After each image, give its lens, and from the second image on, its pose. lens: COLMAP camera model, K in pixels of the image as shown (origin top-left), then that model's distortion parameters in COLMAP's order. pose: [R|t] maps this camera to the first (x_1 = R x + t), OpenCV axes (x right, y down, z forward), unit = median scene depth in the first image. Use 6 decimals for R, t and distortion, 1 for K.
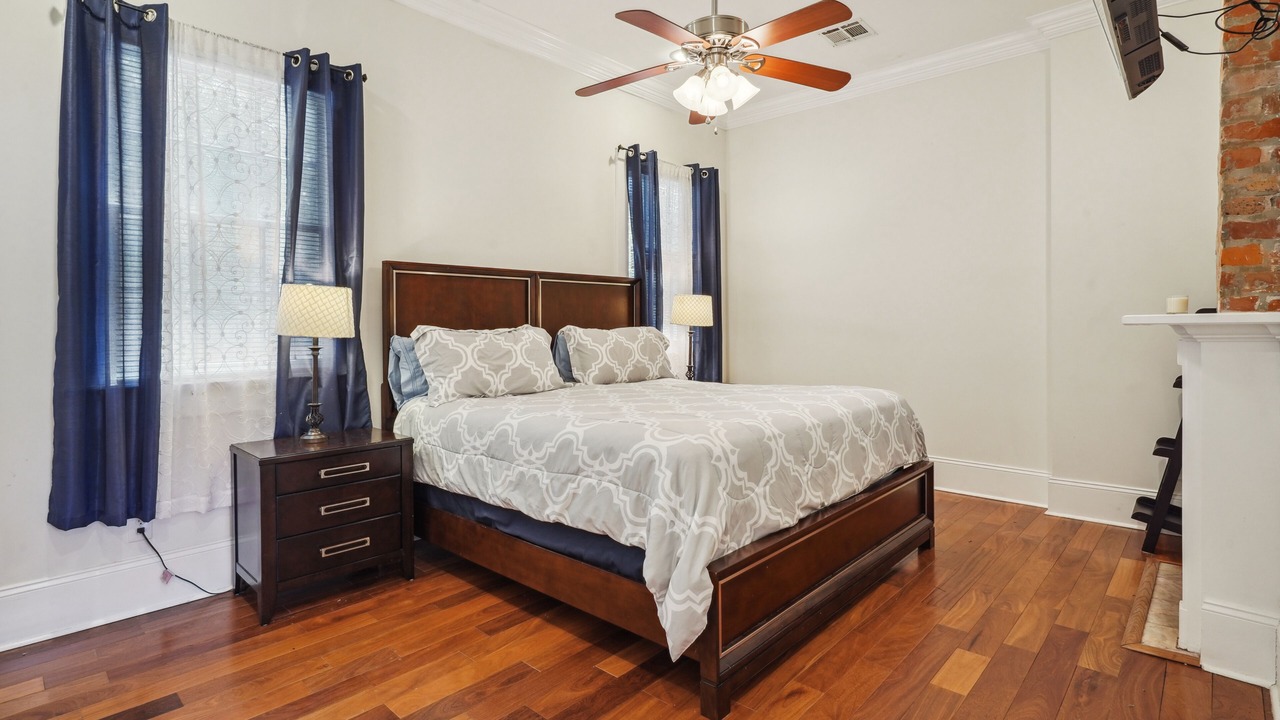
lens RADIAL K [[644.5, 0, 641.5], [0, 644.5, 339.8], [0, 0, 1]] dist [0.000436, -0.000011]
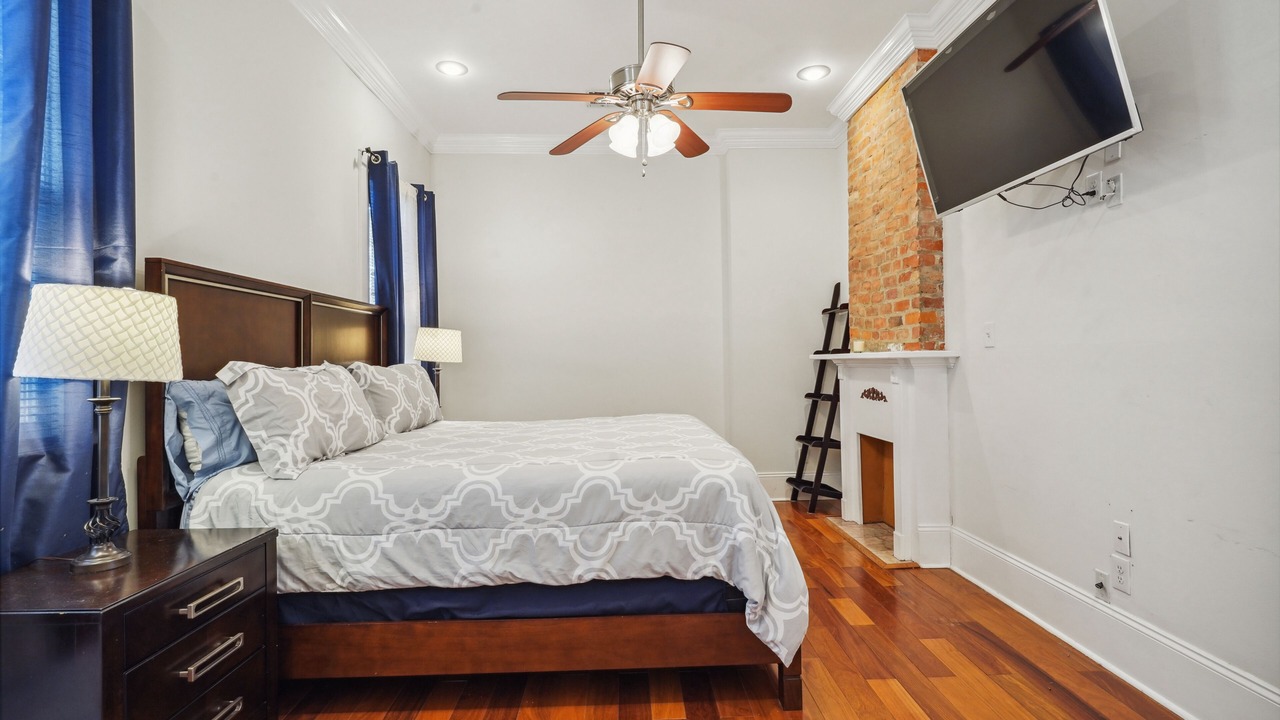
lens RADIAL K [[634.7, 0, 640.0], [0, 634.7, 360.0], [0, 0, 1]] dist [-0.000442, 0.000717]
pose [[0.700146, -0.001481, 0.713998, -0.631802], [0.022688, 0.999539, -0.020174, -0.001232], [-0.713639, 0.030324, 0.699857, 0.295582]]
